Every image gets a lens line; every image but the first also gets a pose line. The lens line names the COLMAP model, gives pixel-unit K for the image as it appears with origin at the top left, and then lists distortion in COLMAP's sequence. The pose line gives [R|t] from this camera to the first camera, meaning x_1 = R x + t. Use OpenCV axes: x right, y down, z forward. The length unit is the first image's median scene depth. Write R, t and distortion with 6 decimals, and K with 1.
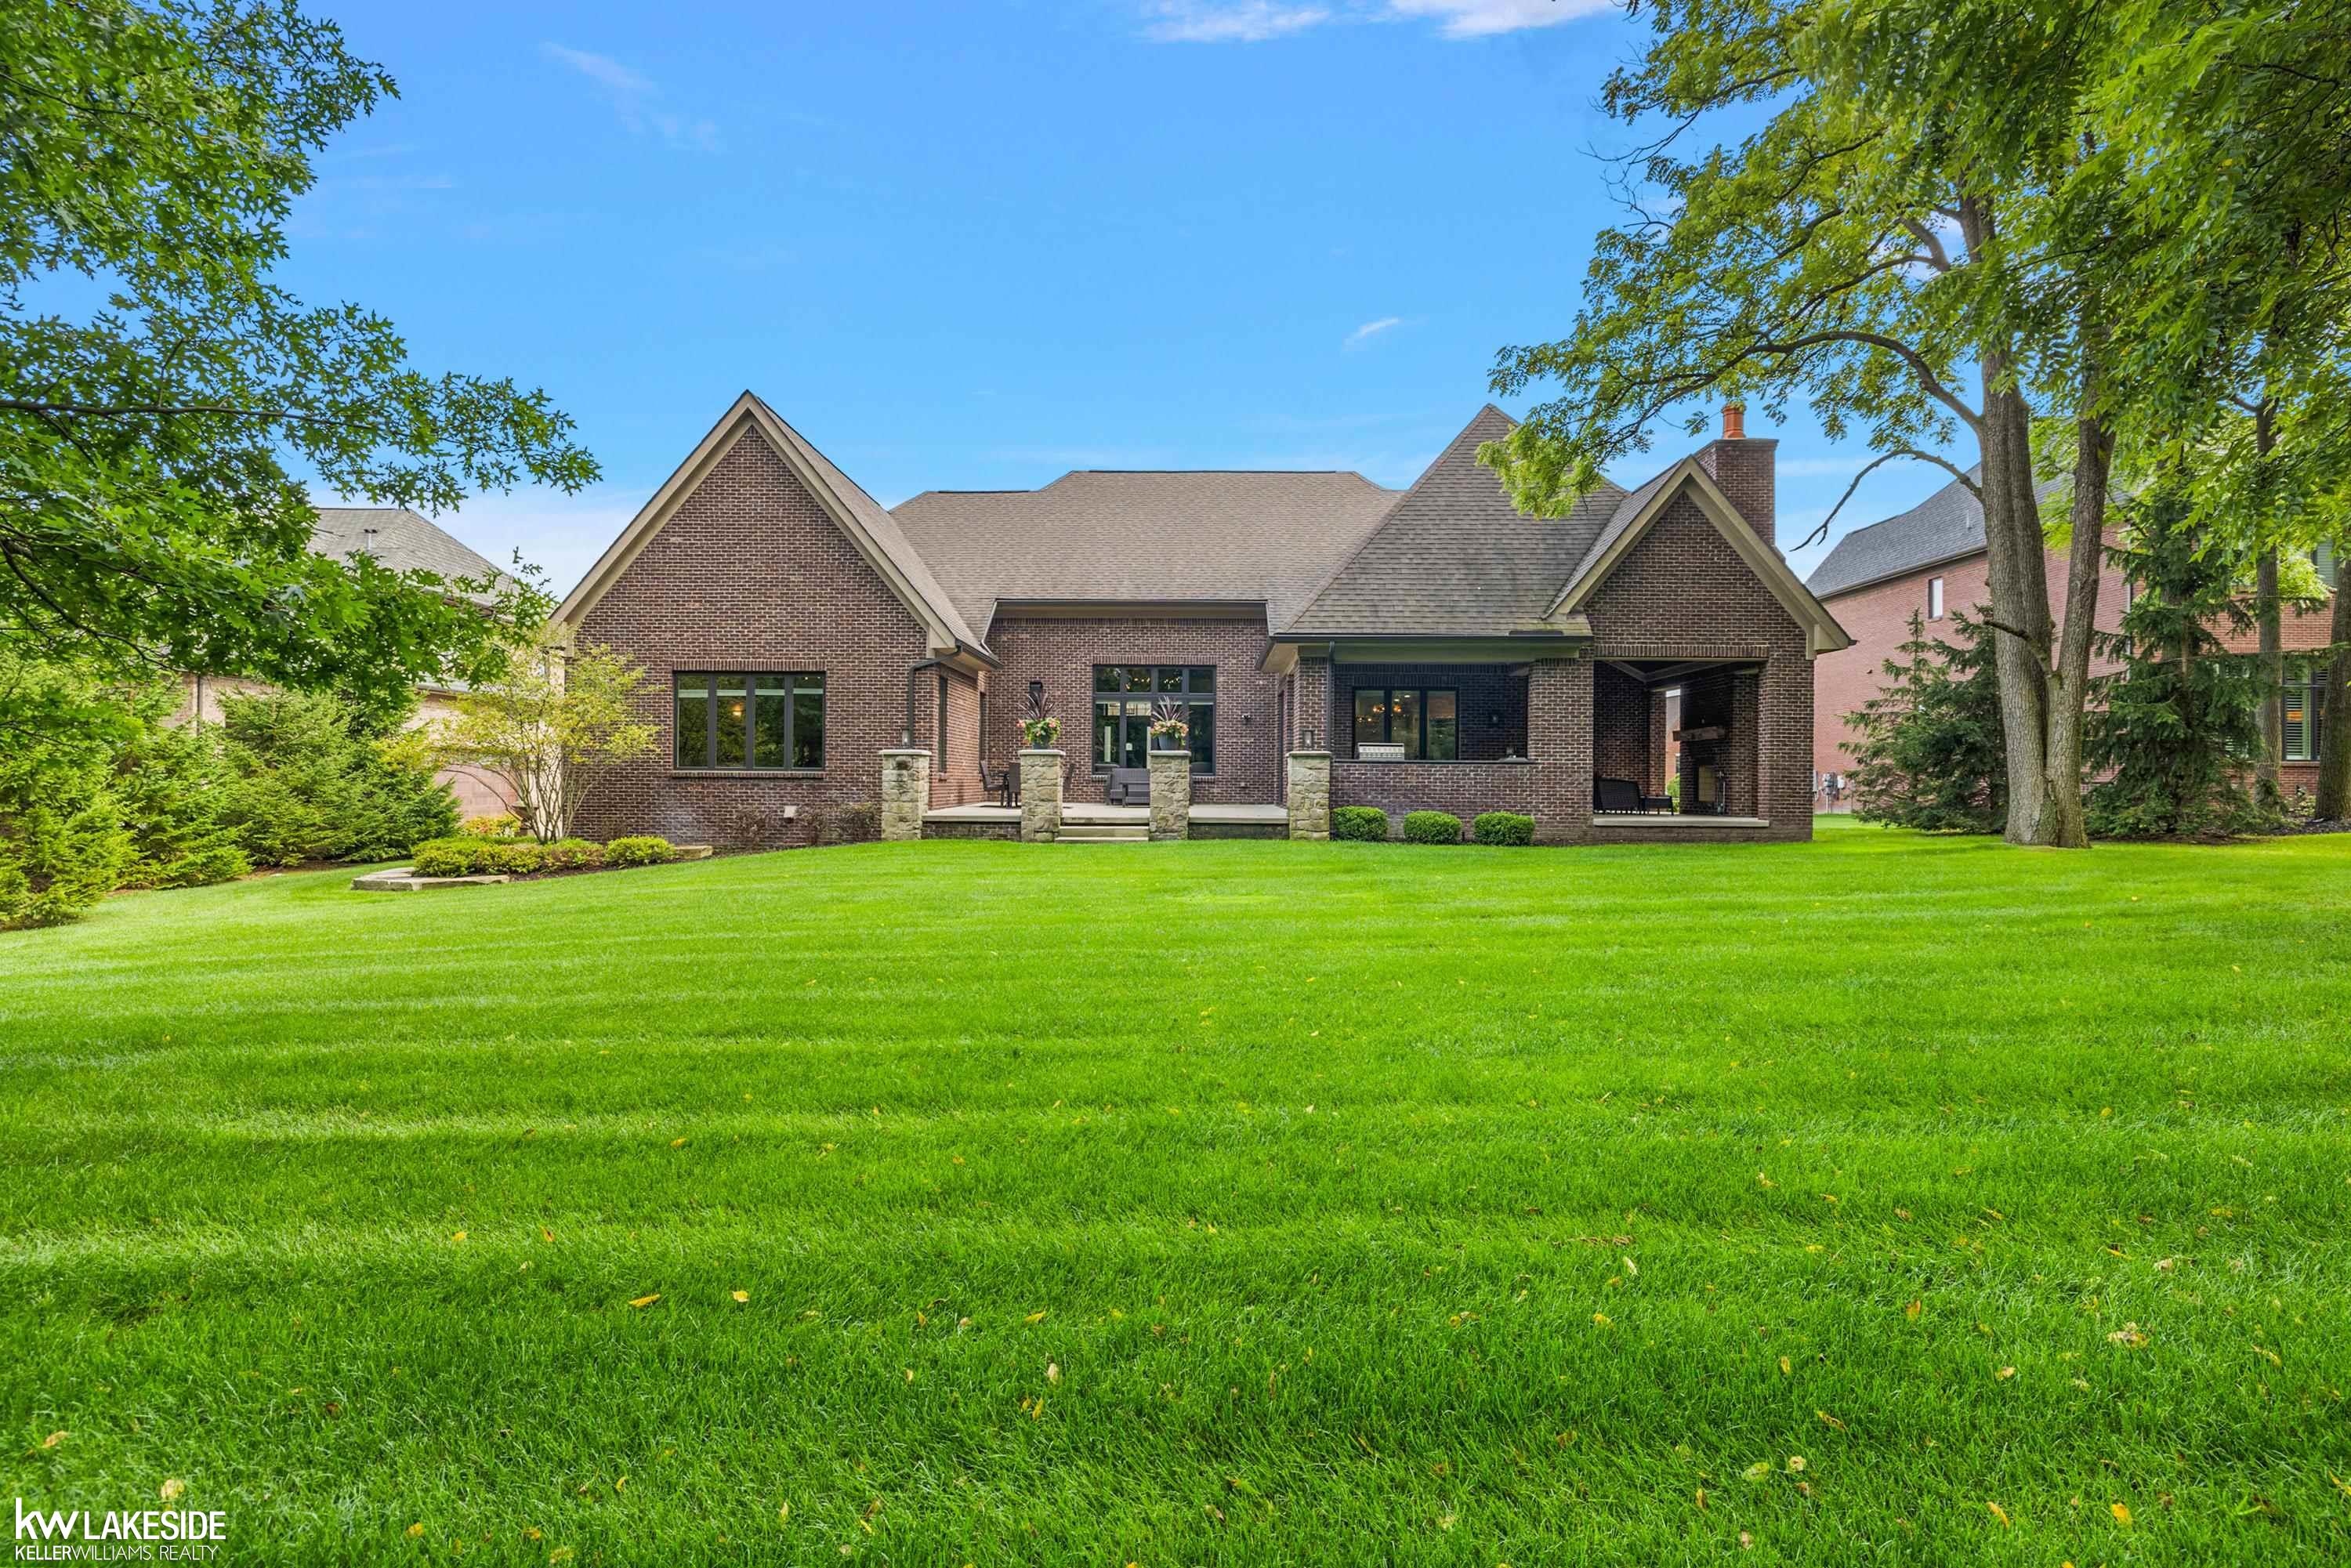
lens RADIAL K [[1067.1, 0, 1175.5], [0, 1067.1, 784.0], [0, 0, 1]] dist [0.000603, 0.000641]
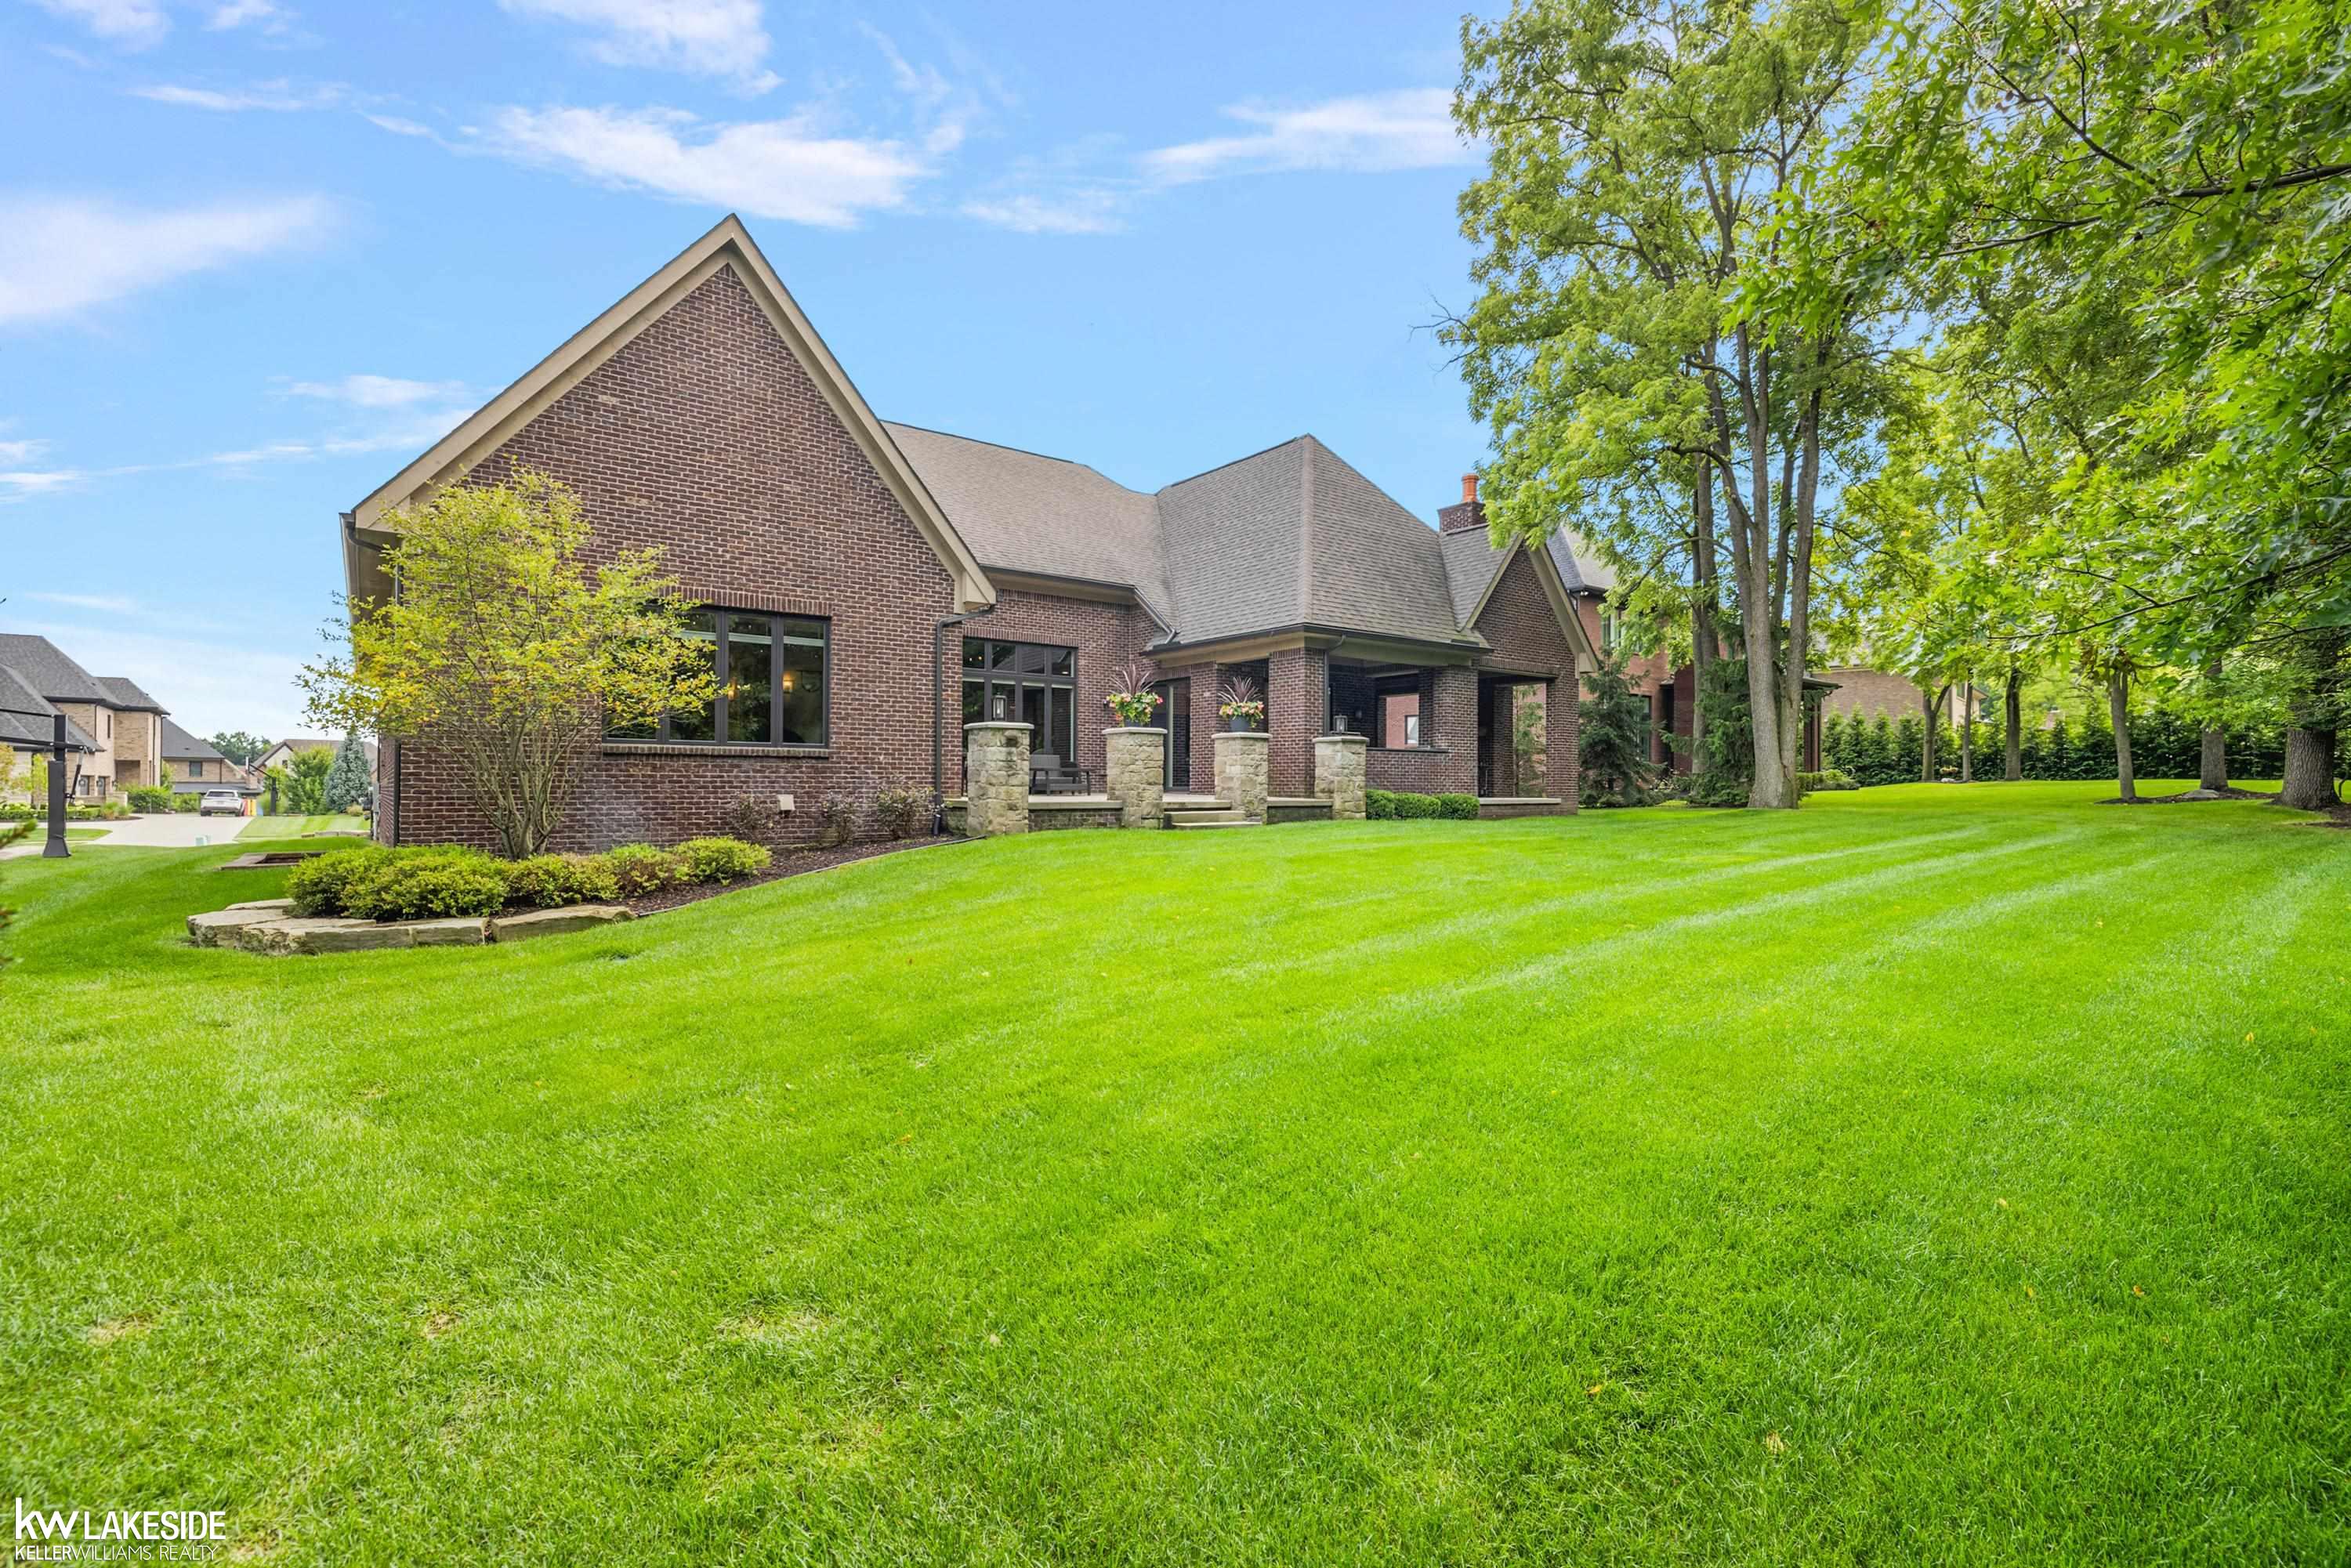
lens RADIAL K [[1067.1, 0, 1175.5], [0, 1067.1, 784.0], [0, 0, 1]] dist [0.000603, 0.000641]
pose [[0.780770, -0.002301, 0.624815, -0.633144], [0.003605, 0.999993, -0.000822, 0.015332], [-0.624808, 0.002894, 0.780773, 0.262975]]
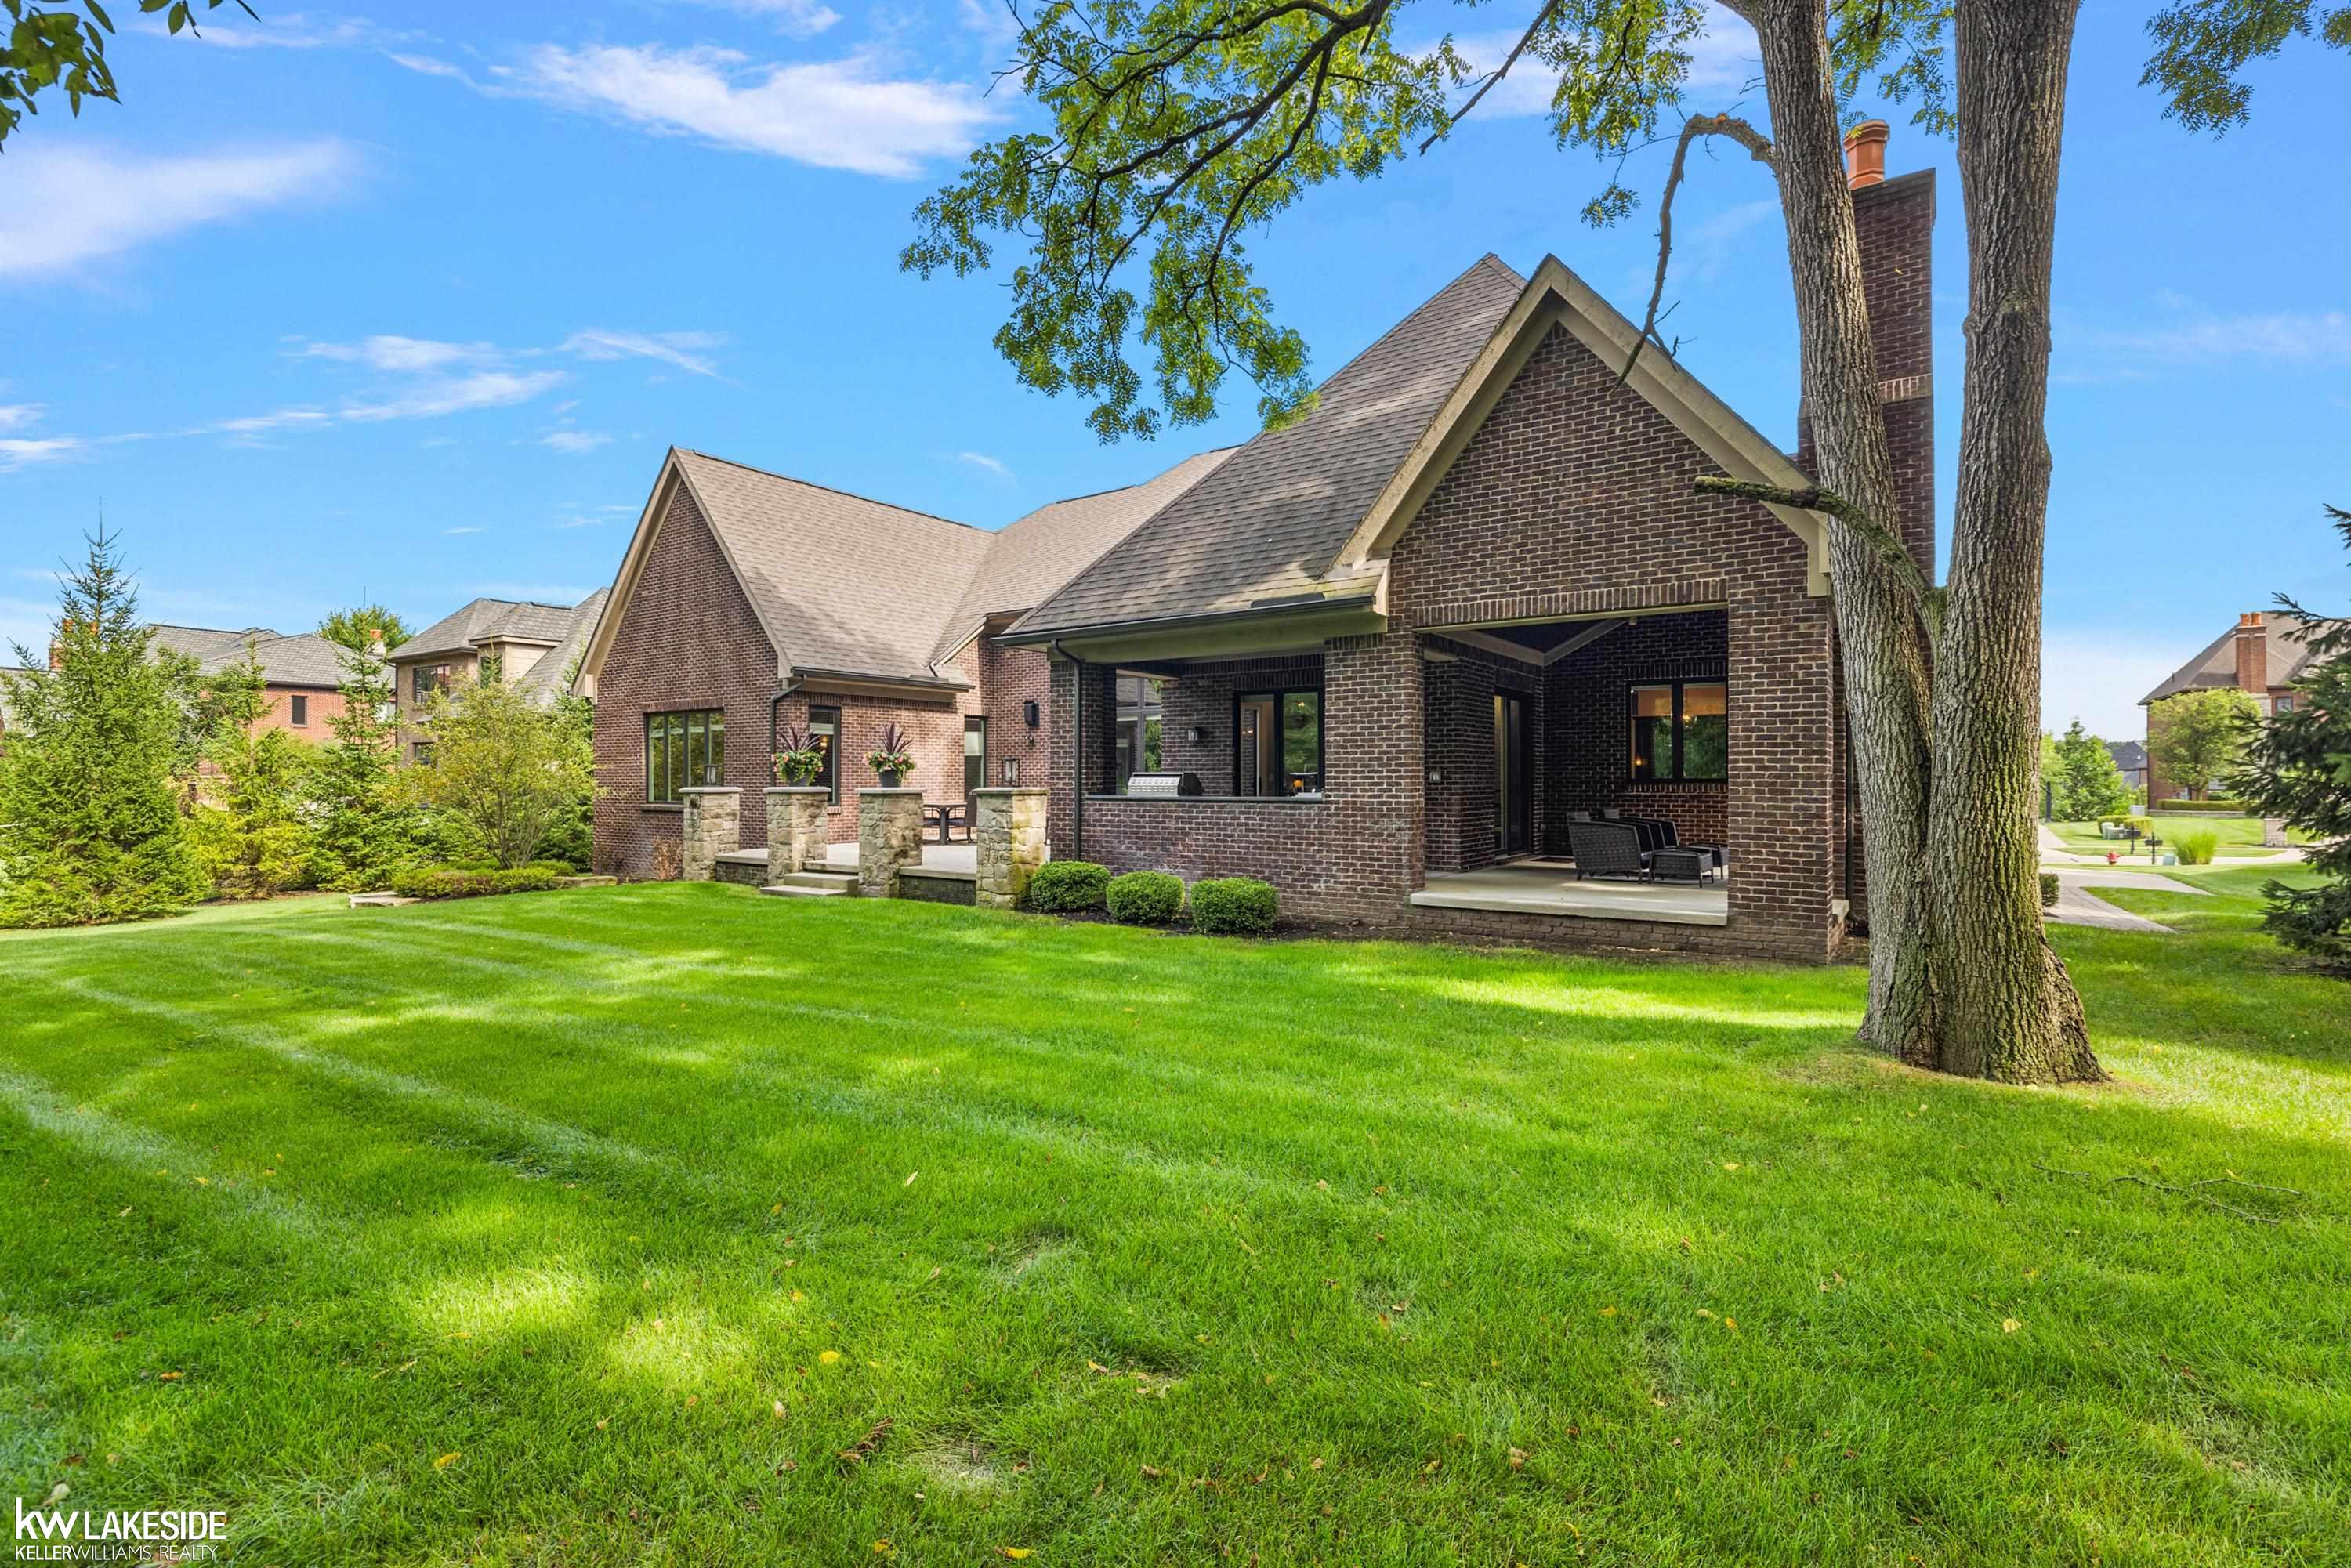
lens RADIAL K [[1067.1, 0, 1175.5], [0, 1067.1, 784.0], [0, 0, 1]] dist [0.000603, 0.000641]
pose [[0.826881, -0.004811, -0.562357, 0.618561], [0.003092, 0.999987, -0.004010, -0.028303], [0.562369, 0.001577, 0.826885, 0.416167]]
